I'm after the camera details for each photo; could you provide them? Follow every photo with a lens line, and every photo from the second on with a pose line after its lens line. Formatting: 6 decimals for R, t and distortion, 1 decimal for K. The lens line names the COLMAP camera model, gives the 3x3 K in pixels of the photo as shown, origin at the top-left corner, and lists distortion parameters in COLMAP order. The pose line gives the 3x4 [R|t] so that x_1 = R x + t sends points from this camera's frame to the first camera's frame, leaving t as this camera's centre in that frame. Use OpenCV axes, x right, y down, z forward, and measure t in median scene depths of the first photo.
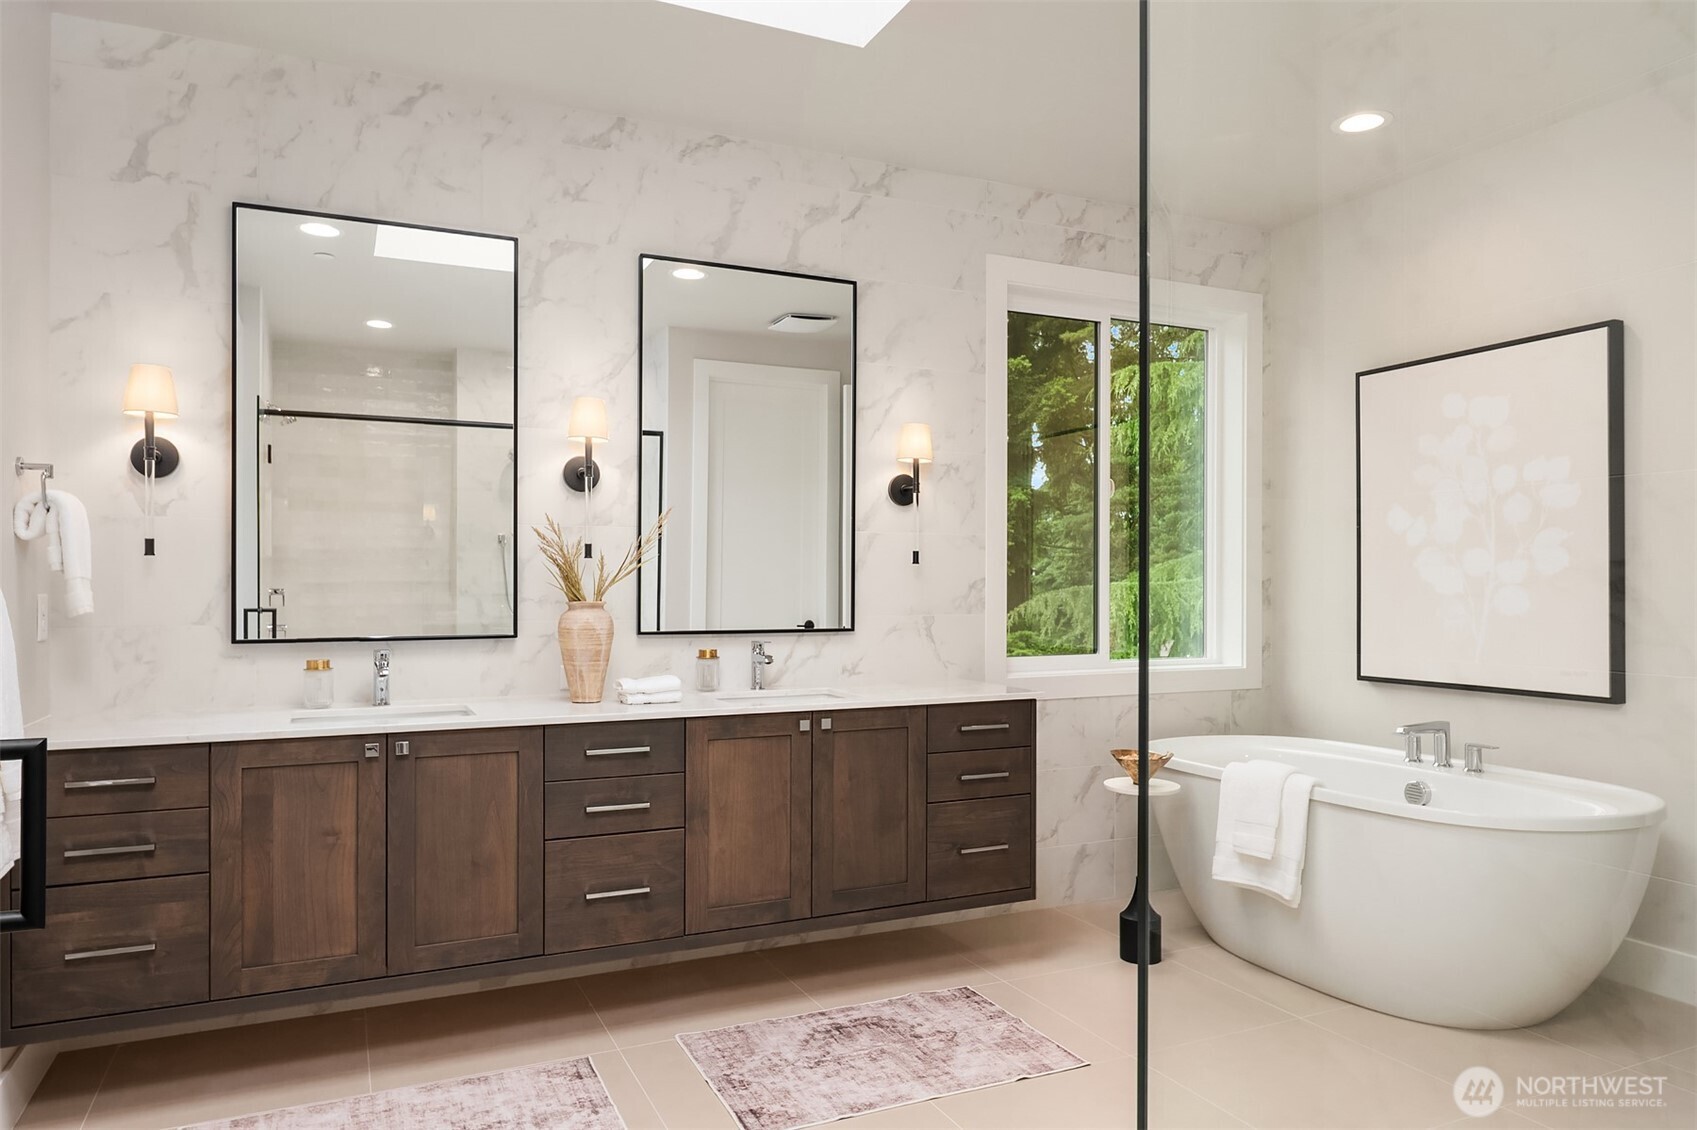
lens RADIAL K [[1106.6, 0, 850.1], [0, 1106.6, 580.2], [0, 0, 1]] dist [-0.002217, -0.002226]
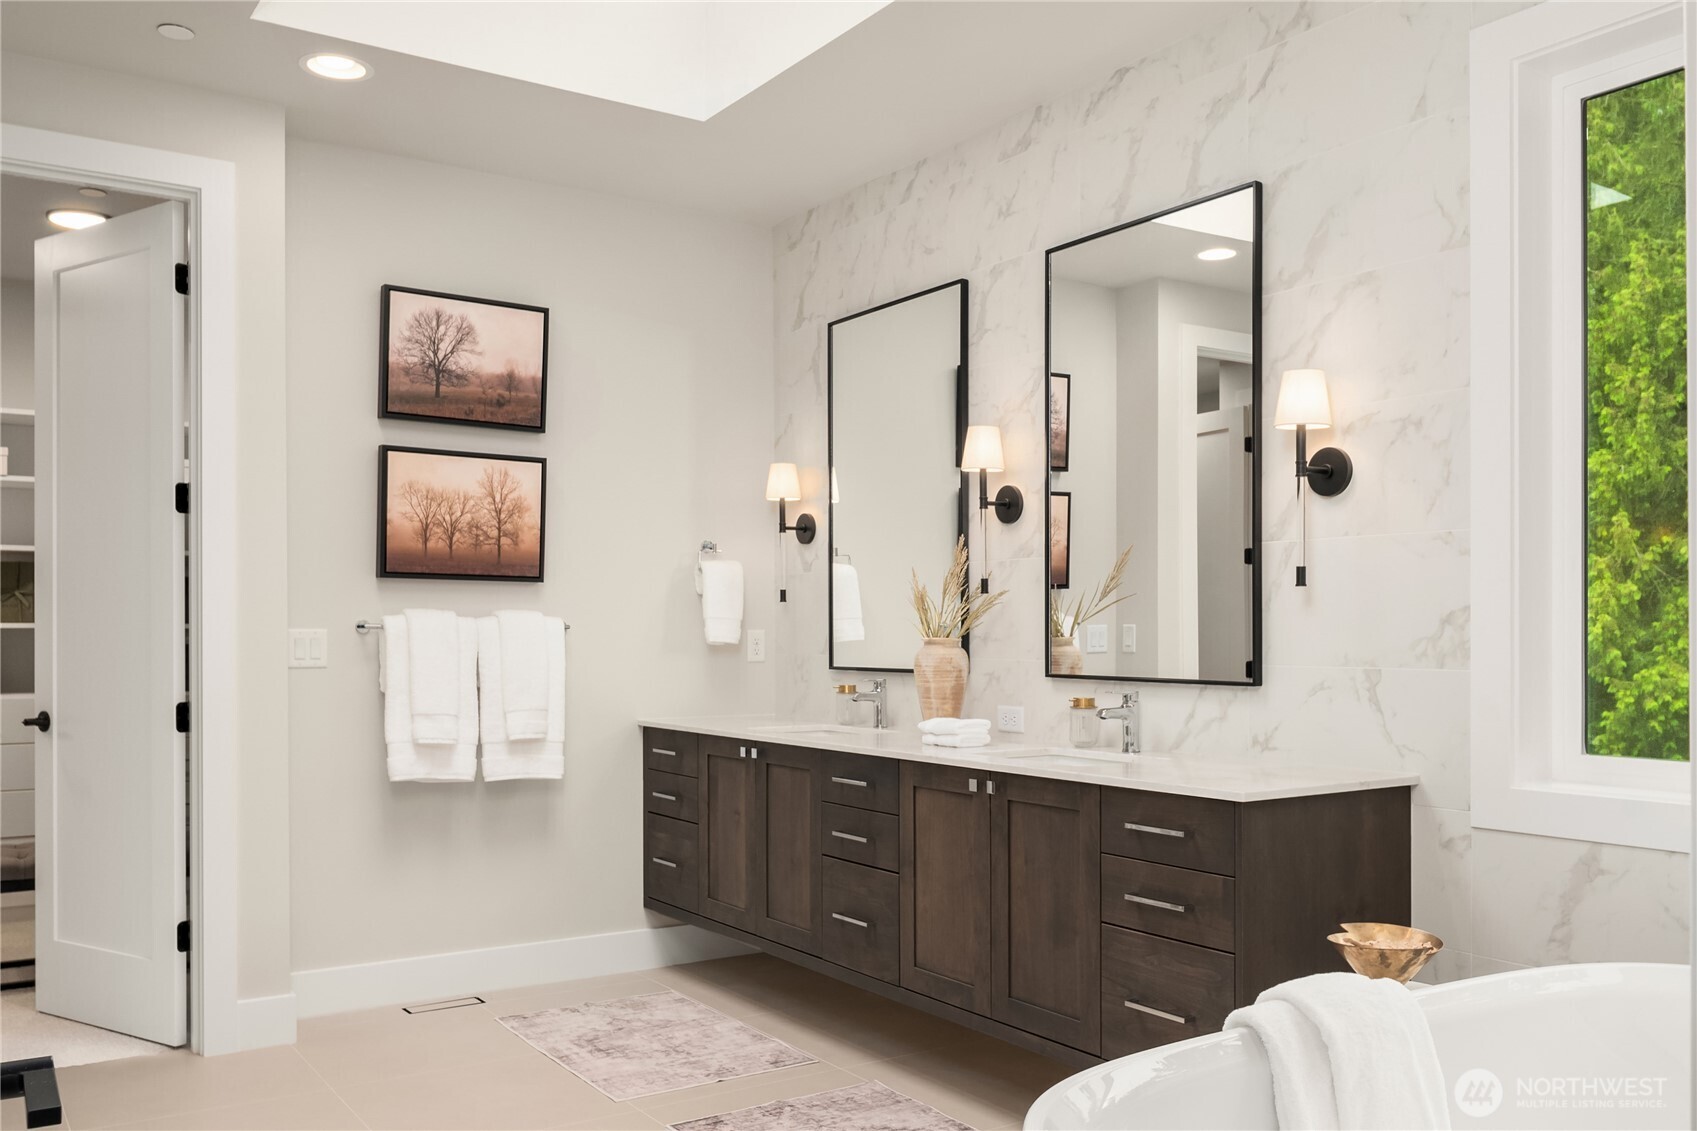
lens RADIAL K [[1394.4, 0, 848.7], [0, 1394.4, 631.2], [0, 0, 1]] dist [0.001722, -0.006936]
pose [[0.159276, 0.000003, -0.987234, 0.902748], [0.003810, 0.999993, 0.000618, 0.010878], [0.987227, -0.003859, 0.159275, 0.666452]]
